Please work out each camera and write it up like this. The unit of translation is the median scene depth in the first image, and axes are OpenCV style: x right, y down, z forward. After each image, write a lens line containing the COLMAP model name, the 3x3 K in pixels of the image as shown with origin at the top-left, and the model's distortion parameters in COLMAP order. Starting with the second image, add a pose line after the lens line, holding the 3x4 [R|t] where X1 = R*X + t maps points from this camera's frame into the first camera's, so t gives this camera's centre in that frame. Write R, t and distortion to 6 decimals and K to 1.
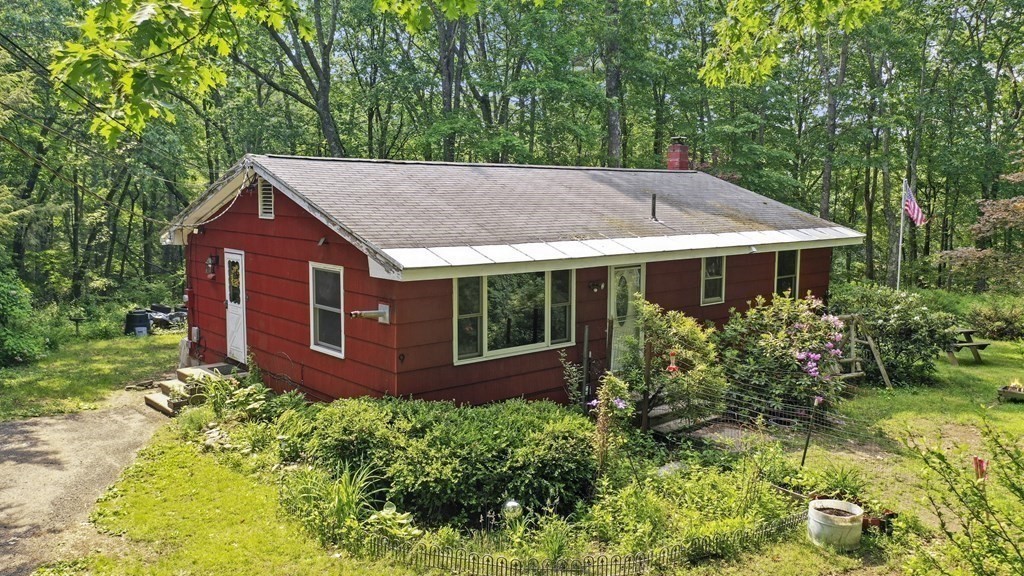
lens RADIAL K [[821.7, 0, 512.0], [0, 821.7, 288.0], [0, 0, 1]] dist [-0.002117, 0.000291]
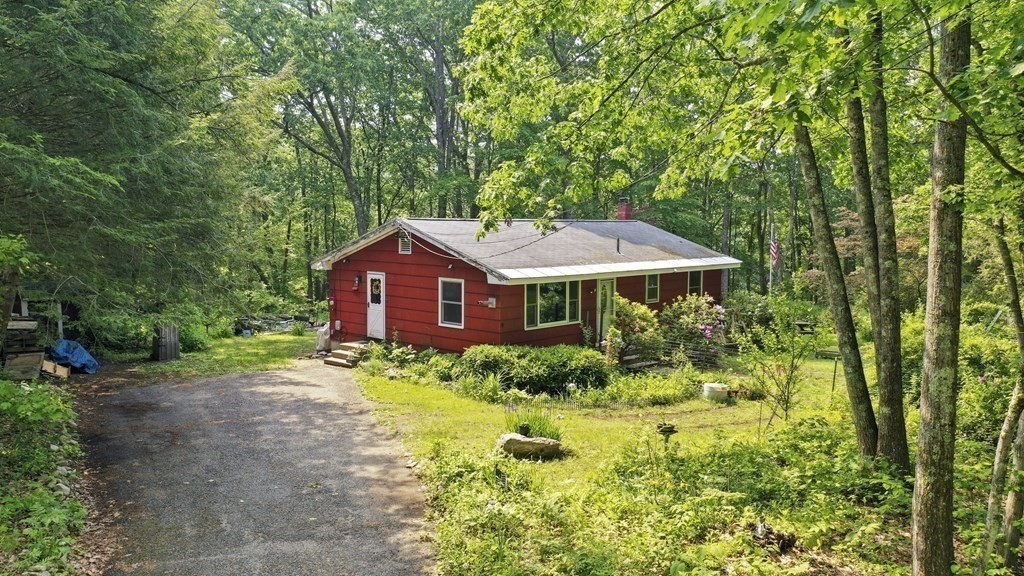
lens RADIAL K [[821.7, 0, 512.0], [0, 821.7, 288.0], [0, 0, 1]] dist [-0.002117, 0.000291]
pose [[0.995321, -0.008617, 0.096239, -0.296122], [0.011970, 0.999339, -0.034324, 0.063588], [-0.095880, 0.035315, 0.994766, -0.944905]]
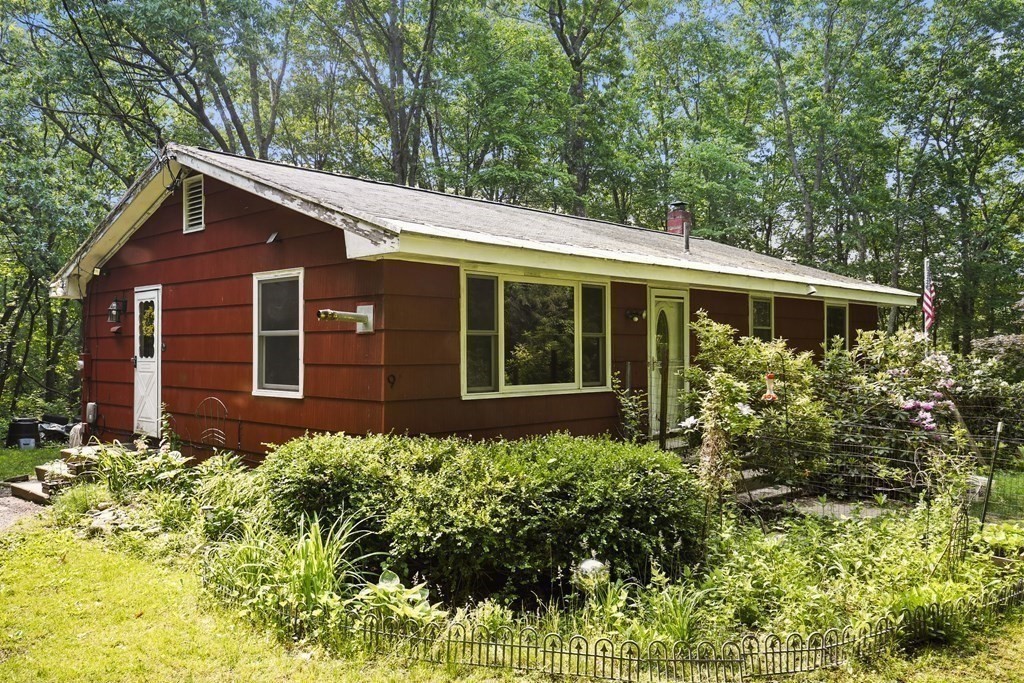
lens RADIAL K [[836.2, 0, 501.0], [0, 836.2, 345.7], [0, 0, 1]] dist [0.066088, -0.050984]
pose [[0.997978, -0.008075, 0.063050, -0.085663], [0.015614, 0.992650, -0.120008, 0.140737], [-0.061617, 0.120749, 0.990769, 0.290889]]
